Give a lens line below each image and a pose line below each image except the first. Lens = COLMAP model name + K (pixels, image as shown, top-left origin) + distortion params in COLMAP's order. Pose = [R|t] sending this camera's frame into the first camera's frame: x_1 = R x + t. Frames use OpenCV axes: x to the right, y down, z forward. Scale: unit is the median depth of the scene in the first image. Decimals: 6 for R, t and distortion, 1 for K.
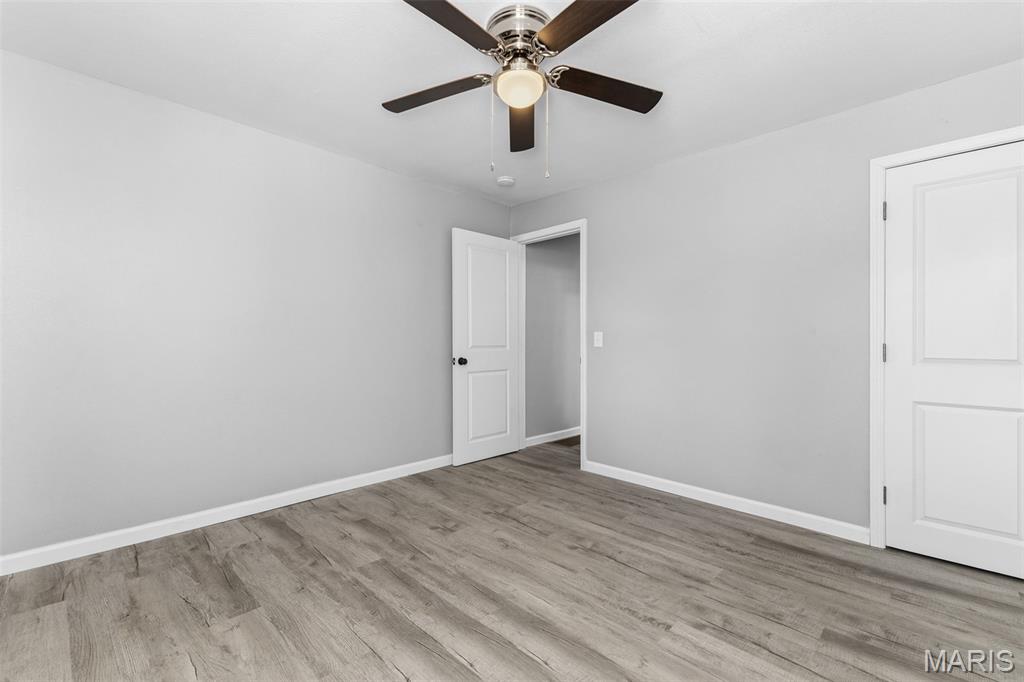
lens RADIAL K [[448.6, 0, 510.5], [0, 448.6, 340.8], [0, 0, 1]] dist [0.010798, -0.001754]
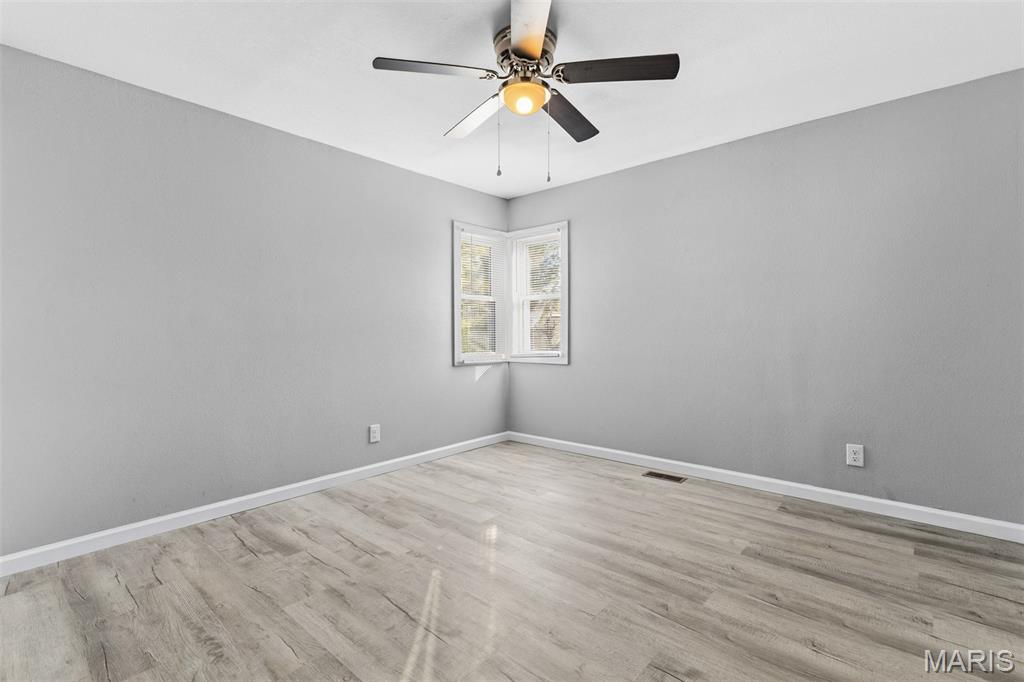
lens RADIAL K [[448.6, 0, 510.8], [0, 448.6, 339.7], [0, 0, 1]] dist [0.010798, -0.001754]
pose [[-0.998973, 0.000400, -0.045318, 0.093257], [0.000083, 0.999975, 0.007009, 0.009236], [0.045320, 0.006998, -0.998948, 1.851433]]
